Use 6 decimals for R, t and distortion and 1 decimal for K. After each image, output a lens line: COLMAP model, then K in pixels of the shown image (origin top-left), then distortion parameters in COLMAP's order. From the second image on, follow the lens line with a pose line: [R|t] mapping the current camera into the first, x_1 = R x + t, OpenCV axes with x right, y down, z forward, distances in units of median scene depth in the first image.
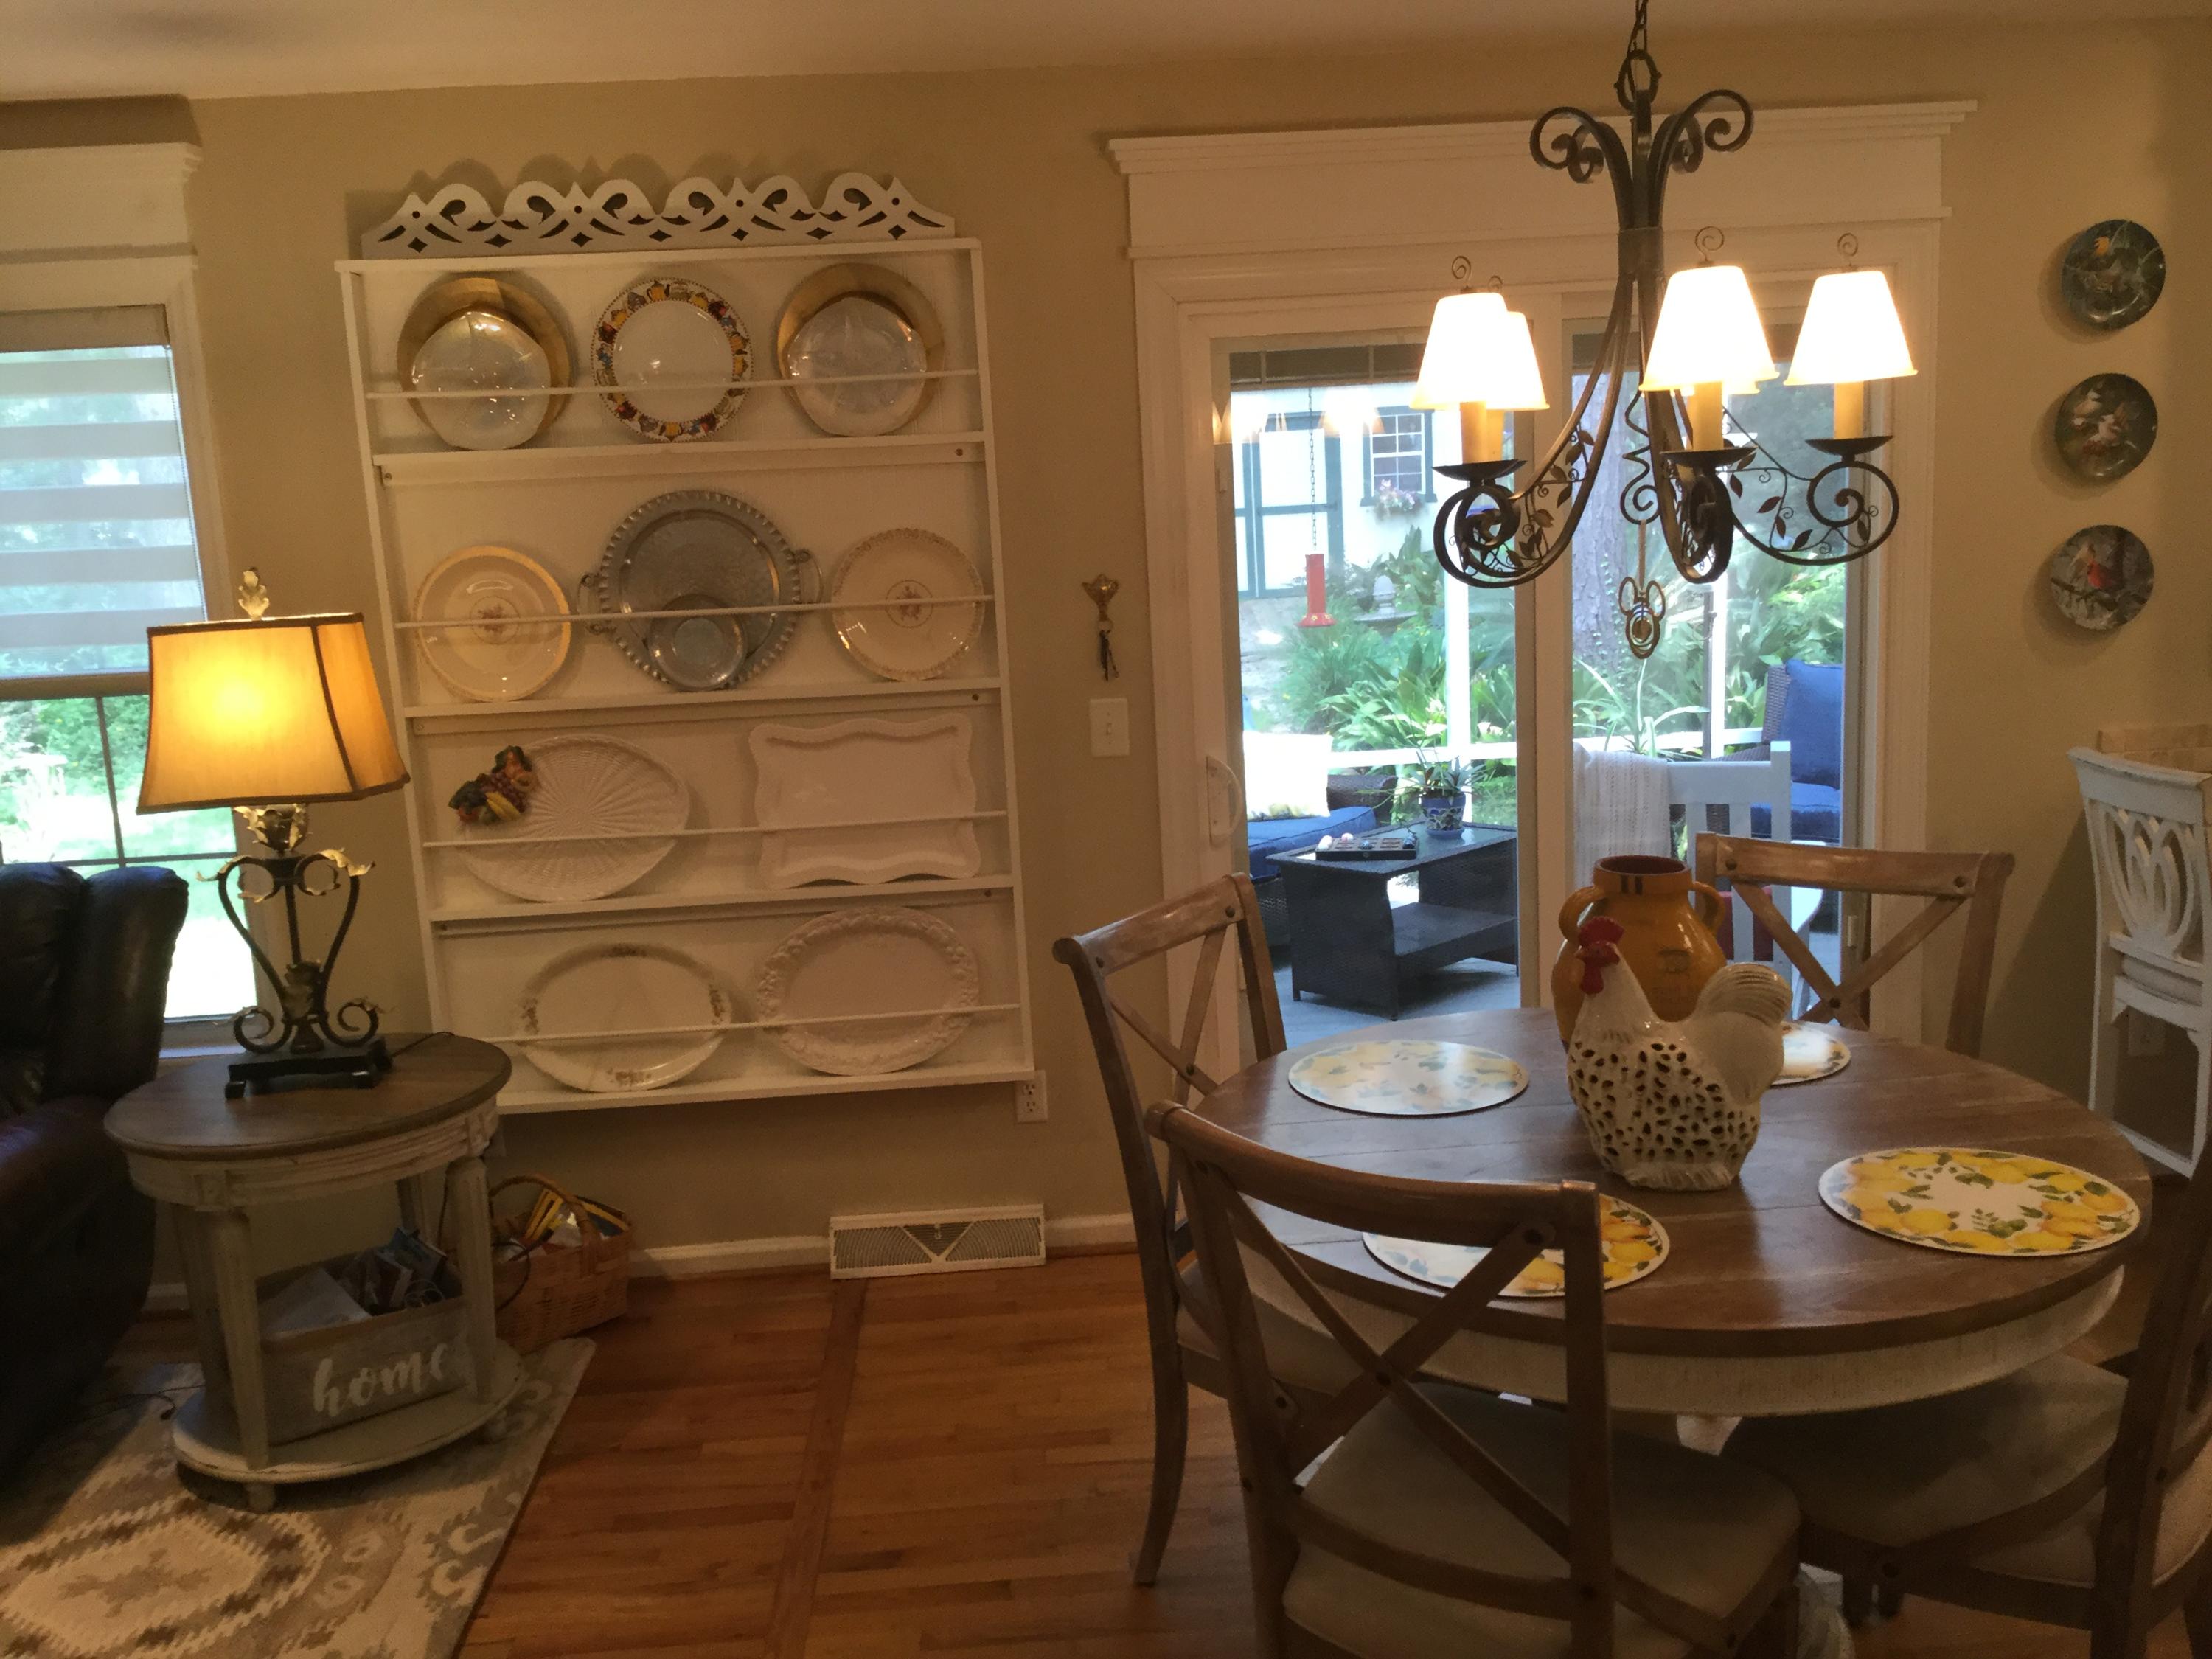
lens RADIAL K [[2002.5, 0, 1131.2], [0, 2002.5, 840.7], [0, 0, 1]] dist [0.110069, -0.179438]
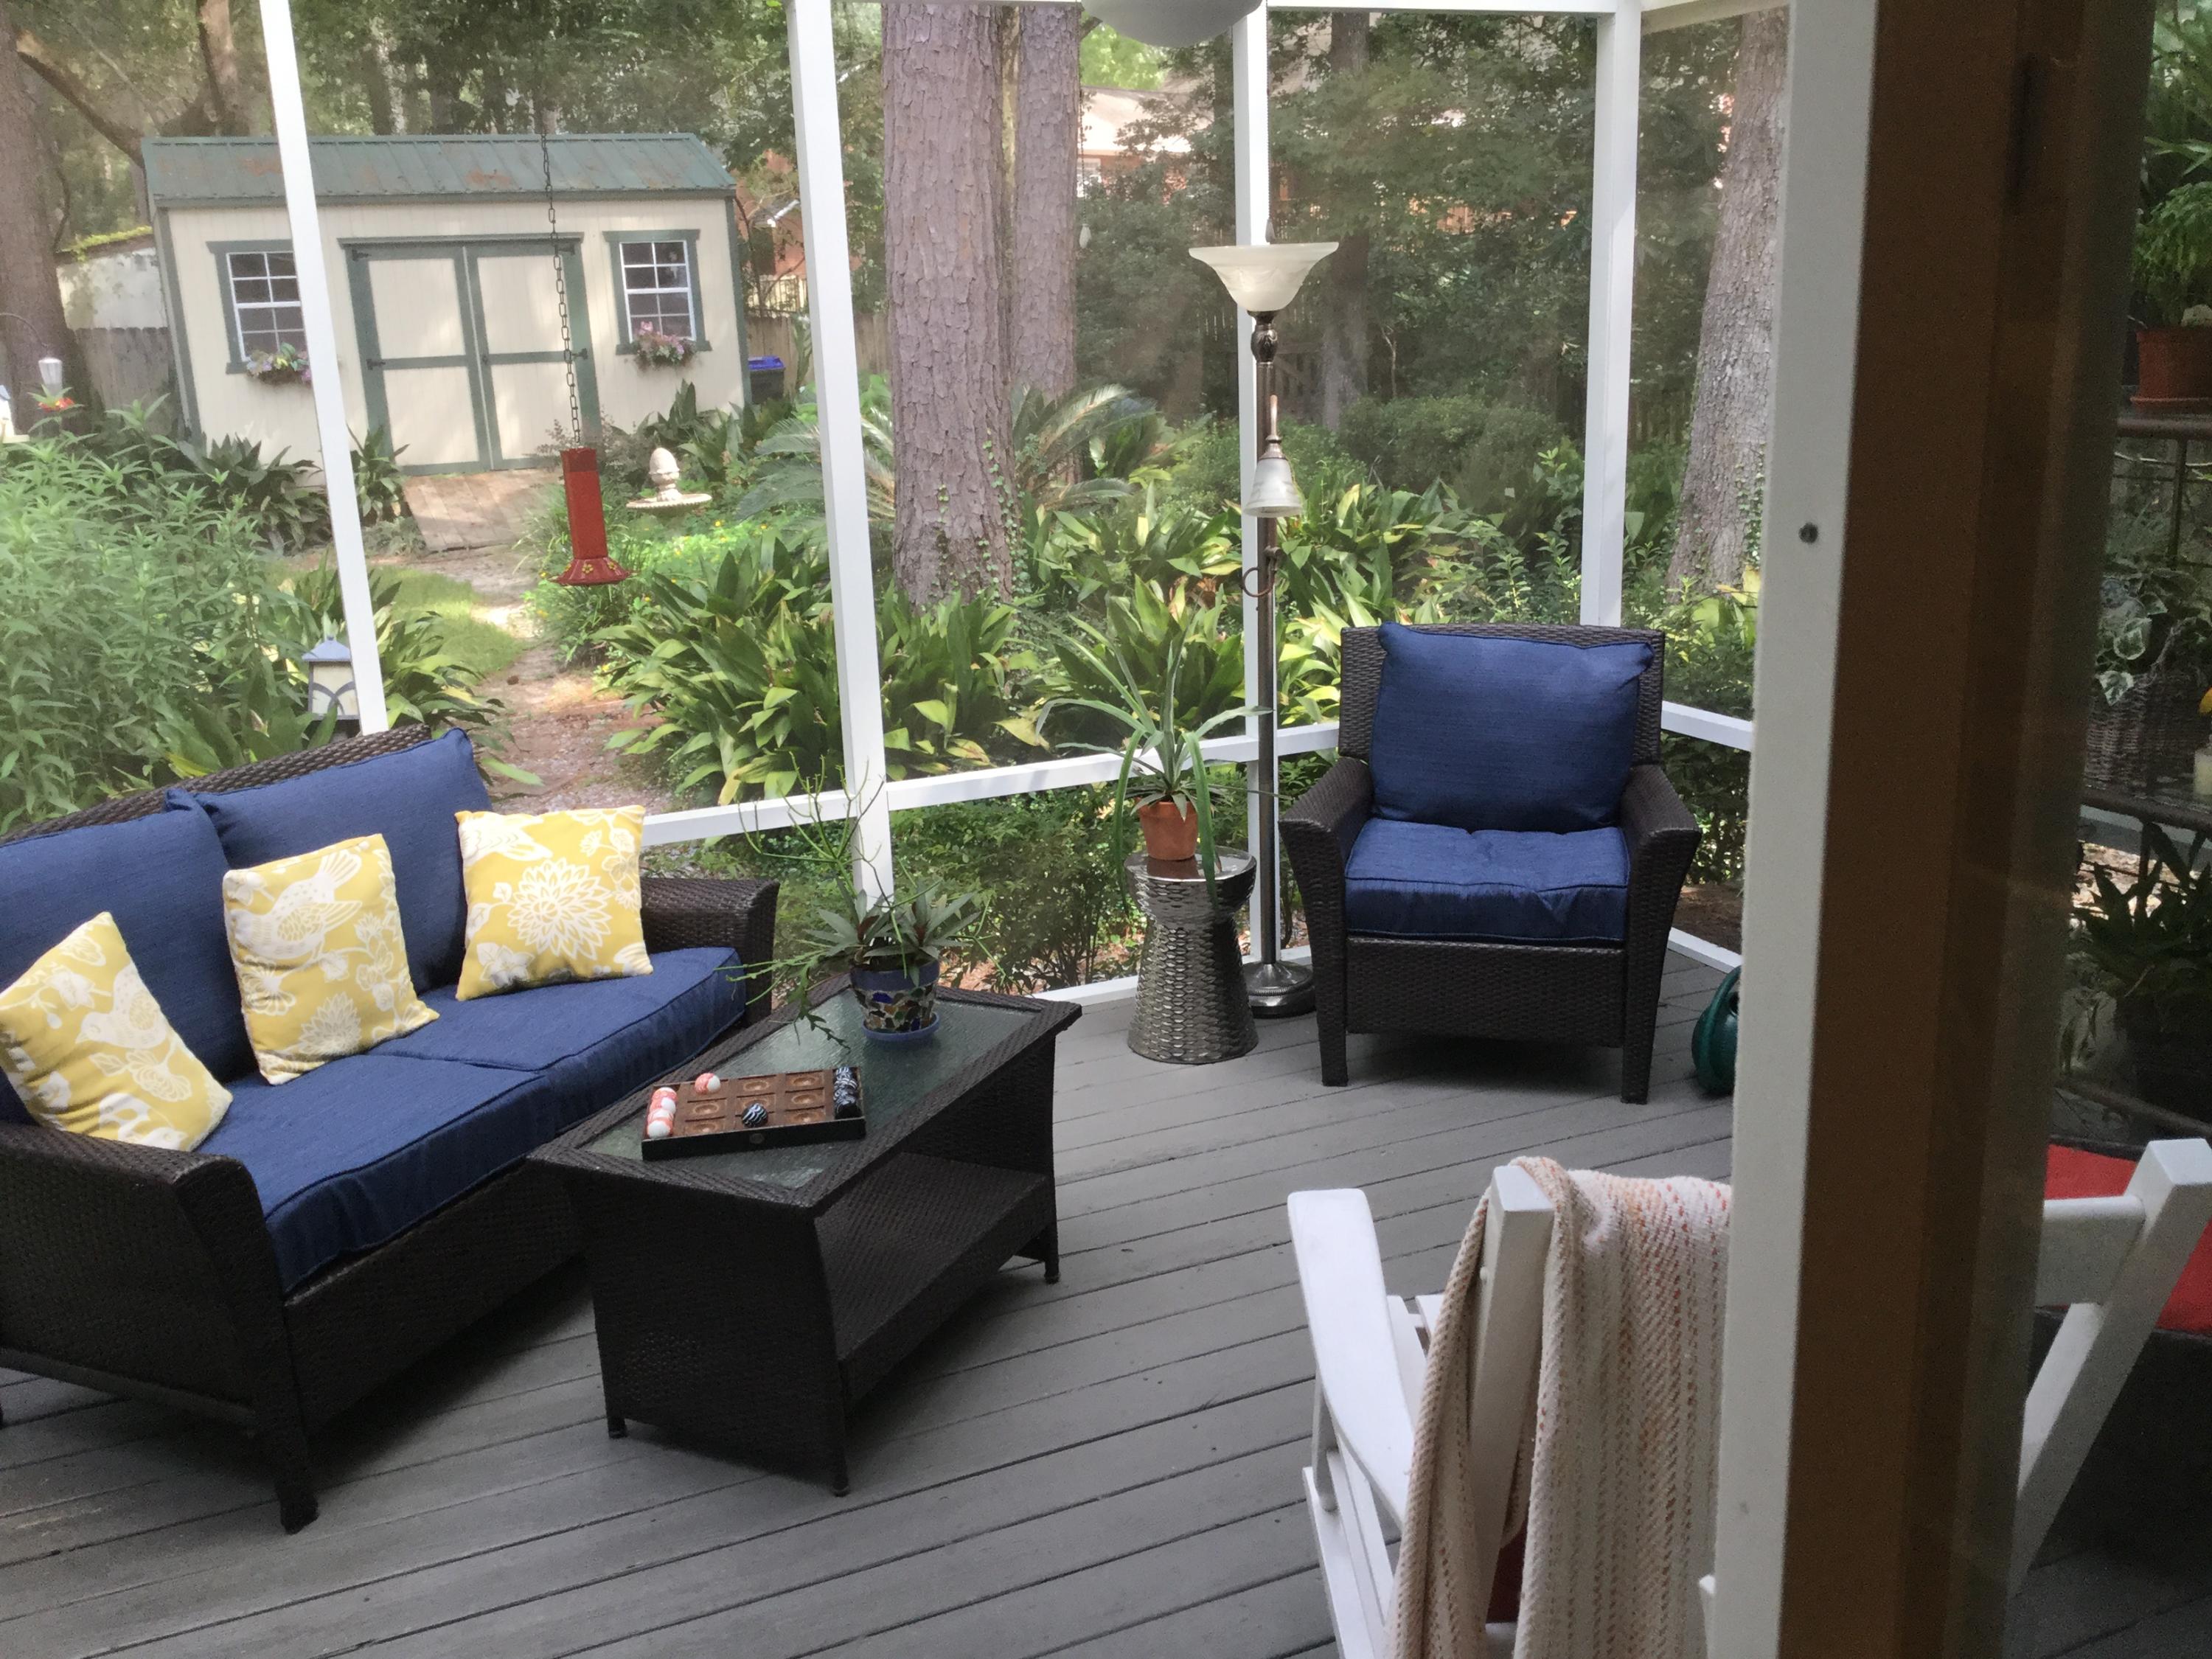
lens RADIAL K [[2002.5, 0, 1131.2], [0, 2002.5, 840.7], [0, 0, 1]] dist [0.110069, -0.179438]
pose [[0.935902, -0.077900, 0.343540, 0.022140], [0.053180, 0.995309, 0.080814, -0.045871], [-0.348224, -0.057365, 0.935654, 0.268989]]
